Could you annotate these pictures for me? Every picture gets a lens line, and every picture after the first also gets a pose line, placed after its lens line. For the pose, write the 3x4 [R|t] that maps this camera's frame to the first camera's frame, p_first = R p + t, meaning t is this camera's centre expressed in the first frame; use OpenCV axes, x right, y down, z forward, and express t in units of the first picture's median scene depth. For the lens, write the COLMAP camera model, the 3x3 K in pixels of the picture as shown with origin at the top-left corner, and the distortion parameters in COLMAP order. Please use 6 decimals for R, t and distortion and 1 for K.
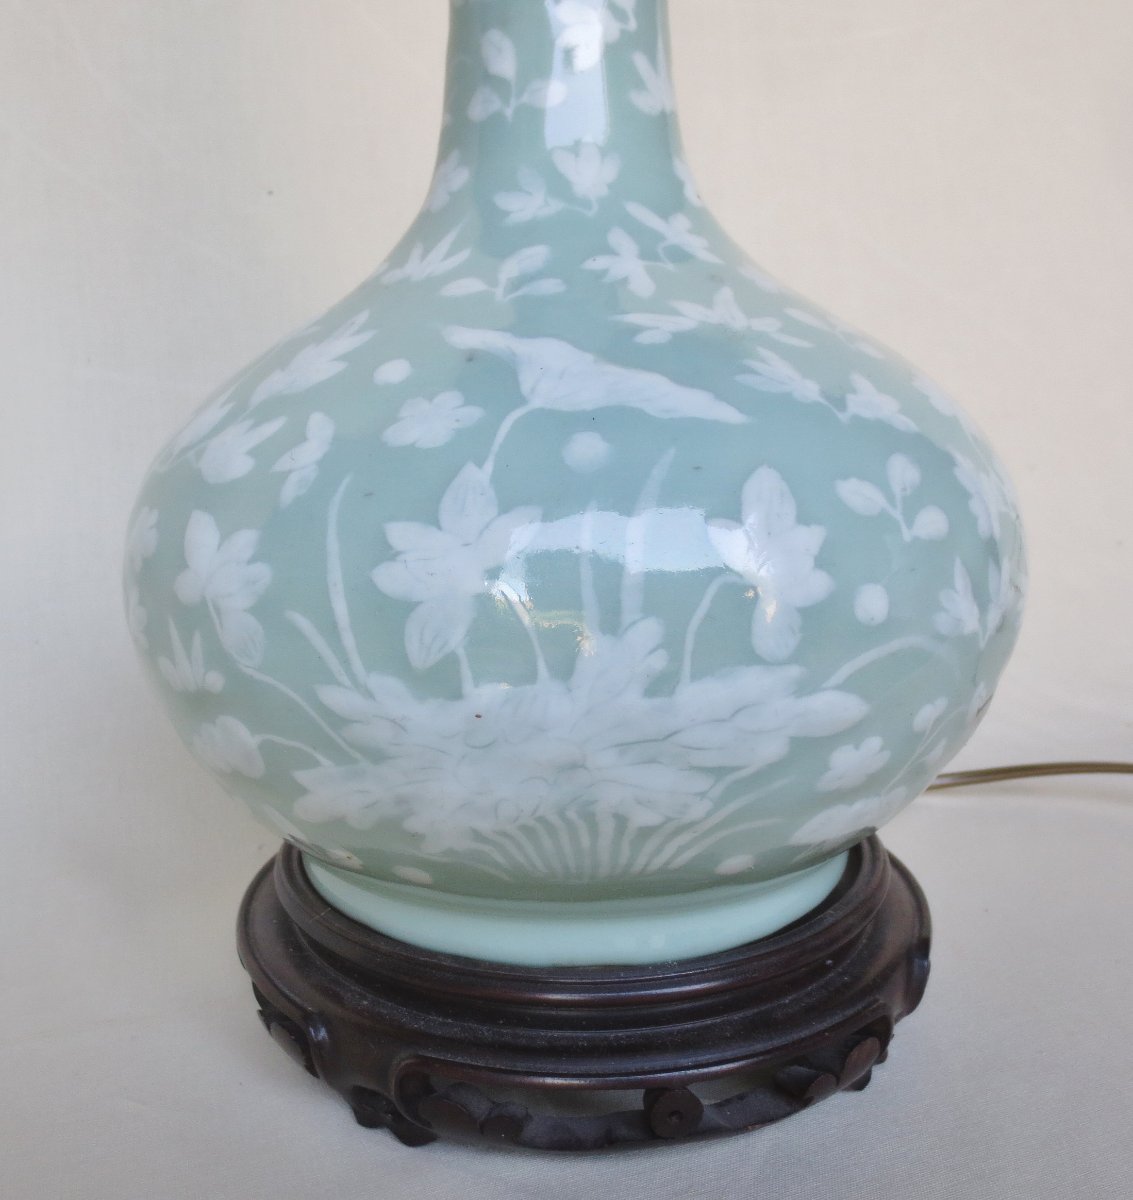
lens RADIAL K [[1230.3, 0, 553.7], [0, 1230.3, 611.9], [0, 0, 1]] dist [-0.009800, -0.006763]
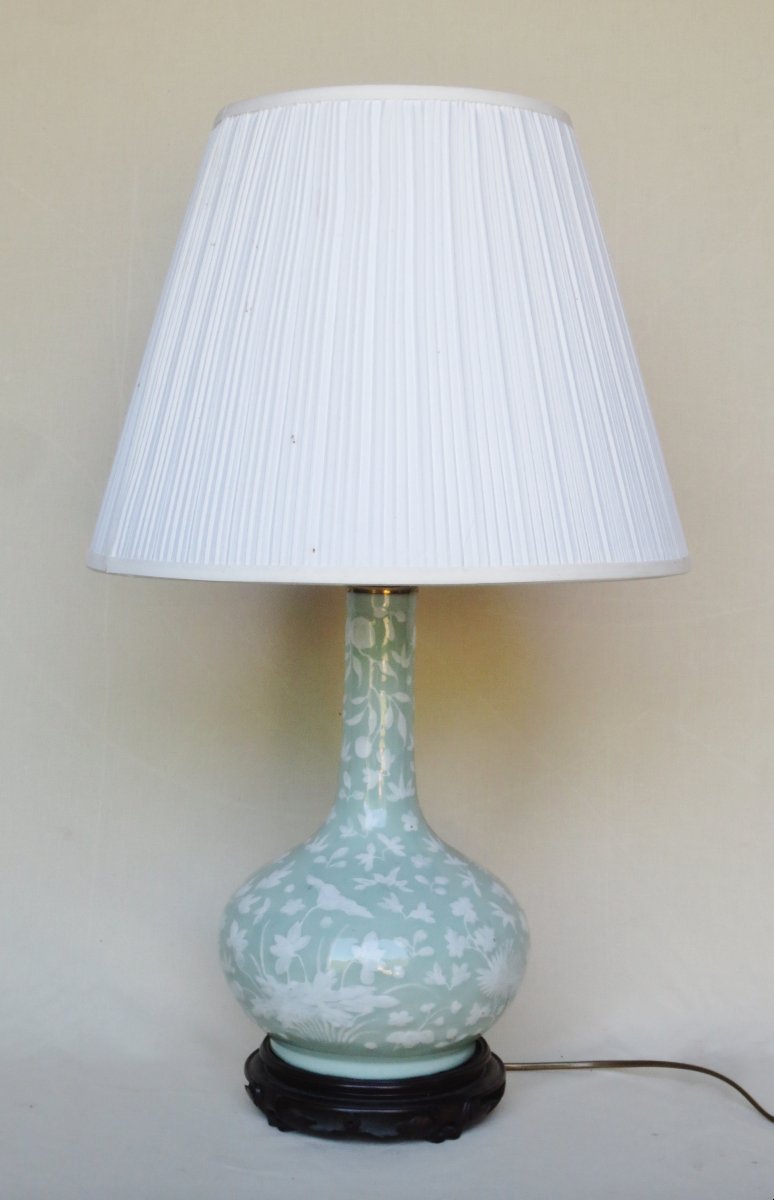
lens RADIAL K [[1758.7, 0, 383.7], [0, 1758.7, 602.4], [0, 0, 1]] dist [-0.128977, 0.000000]
pose [[0.944767, 0.060074, -0.322191, 1.743312], [-0.111030, 0.983594, -0.142180, -0.329091], [0.308363, 0.170100, 0.935937, -3.864082]]
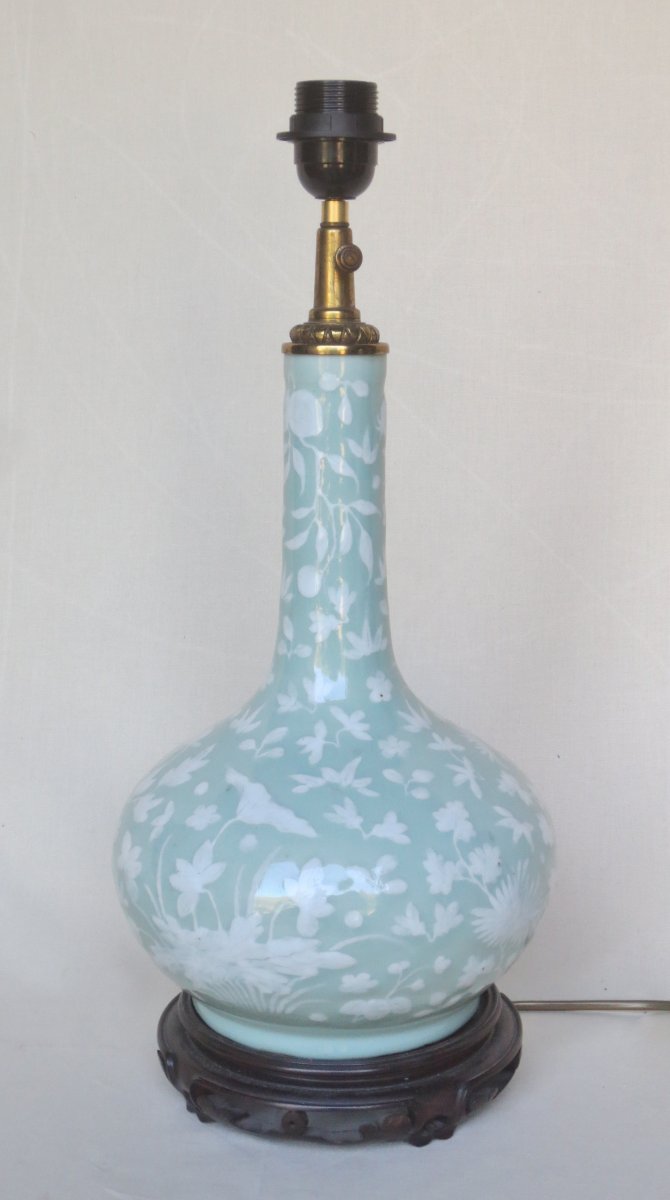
lens RADIAL K [[1766.8, 0, 334.4], [0, 1766.8, 596.9], [0, 0, 1]] dist [-0.088737, 0.000000]
pose [[0.921234, 0.092840, -0.377767, 1.433965], [-0.105316, 0.994361, -0.012453, -0.574563], [0.374481, 0.051257, 0.925817, -2.206055]]
